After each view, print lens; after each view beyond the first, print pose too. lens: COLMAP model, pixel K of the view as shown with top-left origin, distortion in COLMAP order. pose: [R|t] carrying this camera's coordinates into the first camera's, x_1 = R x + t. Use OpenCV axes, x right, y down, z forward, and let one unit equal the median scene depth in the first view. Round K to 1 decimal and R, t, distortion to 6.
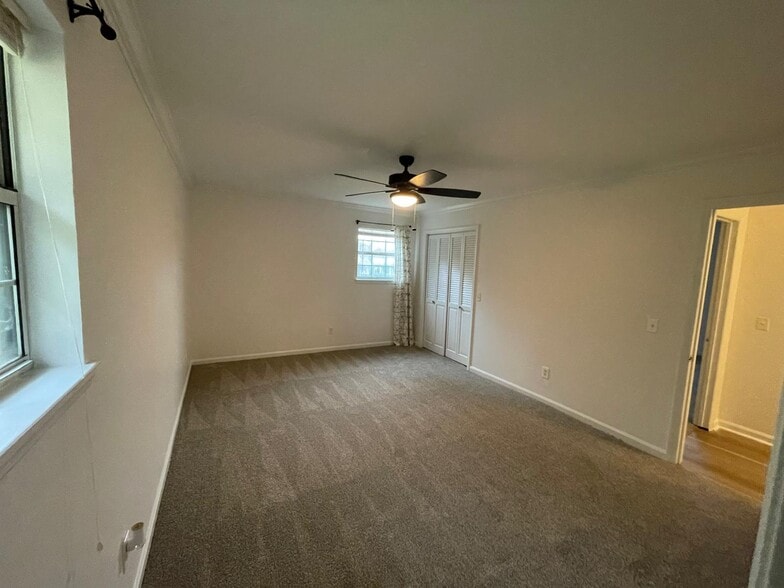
lens RADIAL K [[316.7, 0, 392.0], [0, 316.7, 294.0], [0, 0, 1]] dist [-0.002136, -0.000060]
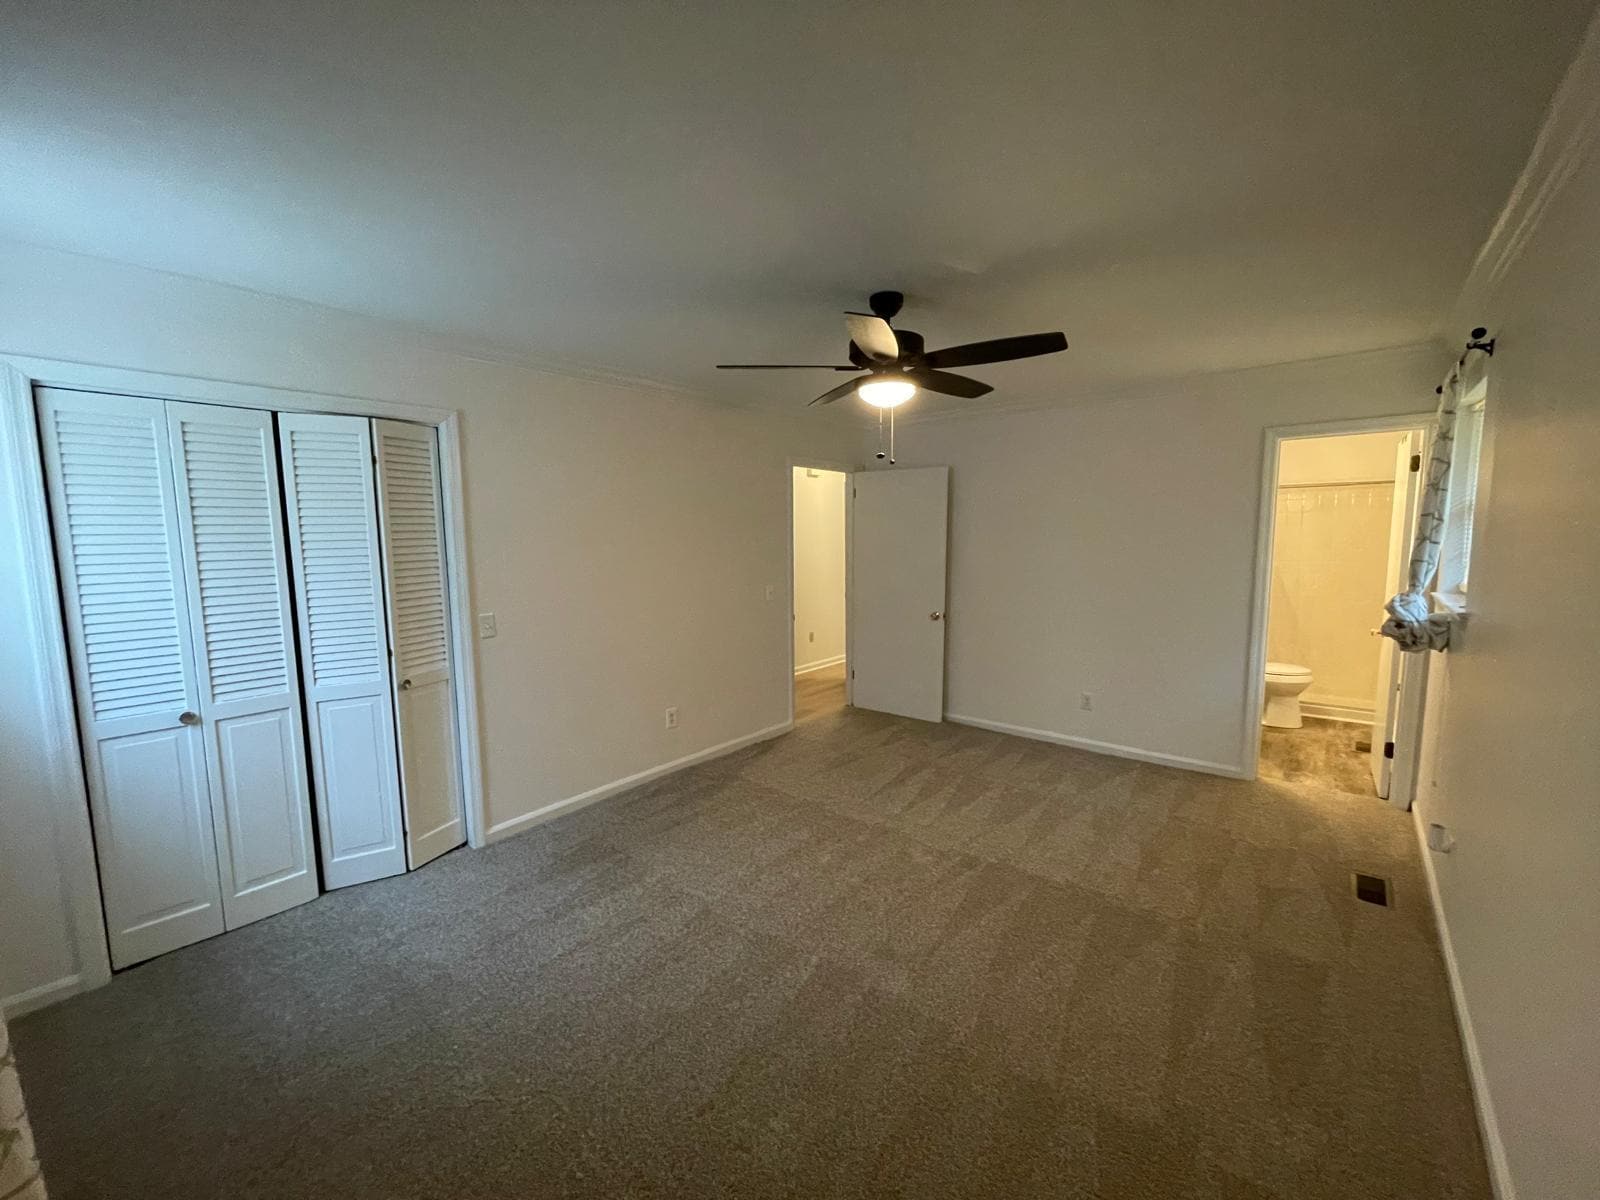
lens RADIAL K [[646.3, 0, 800.0], [0, 646.3, 600.0], [0, 0, 1]] dist [-0.002136, -0.000060]
pose [[-0.356394, -0.135843, 0.924408, -0.454802], [0.097586, 0.978551, 0.181422, -0.104477], [-0.929226, 0.154867, -0.335493, 0.808494]]
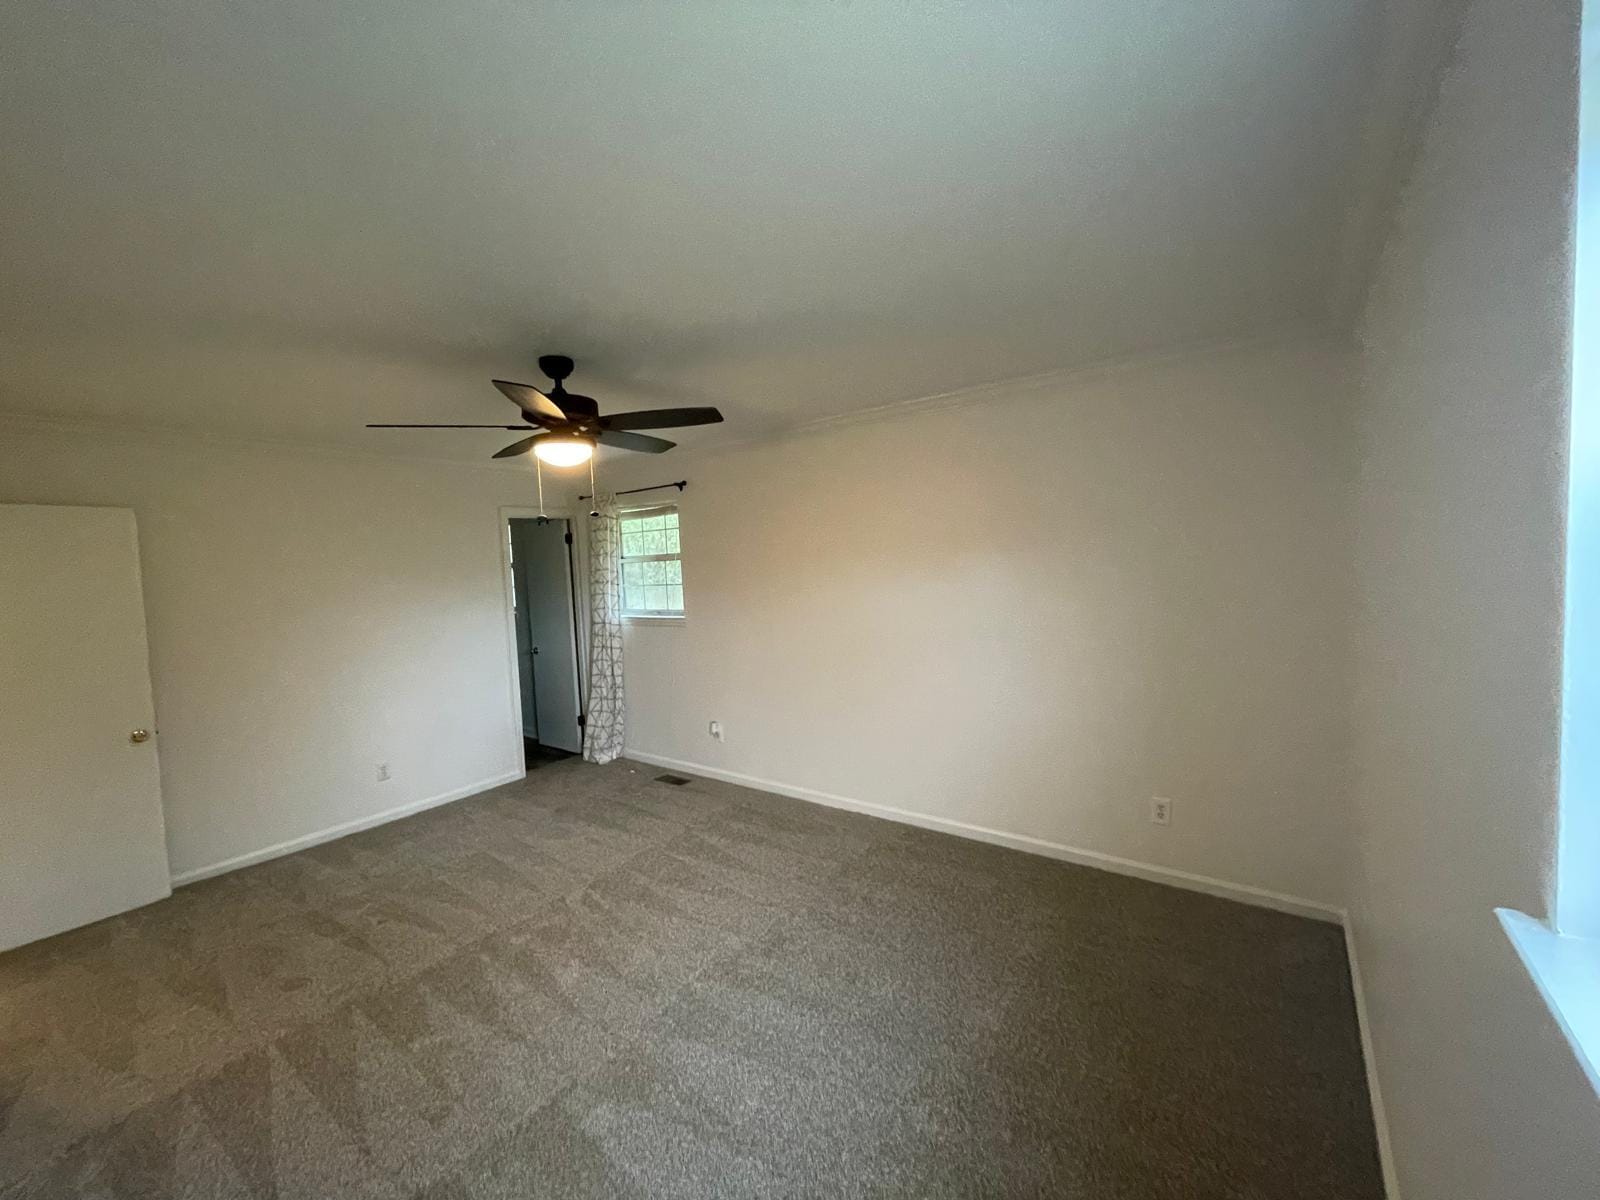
lens RADIAL K [[646.3, 0, 800.0], [0, 646.3, 600.0], [0, 0, 1]] dist [-0.002136, -0.000060]
pose [[-0.908579, 0.031076, -0.416555, 0.057290], [-0.033268, 0.988678, 0.146321, -0.125729], [0.416386, 0.146803, -0.897258, 1.103208]]
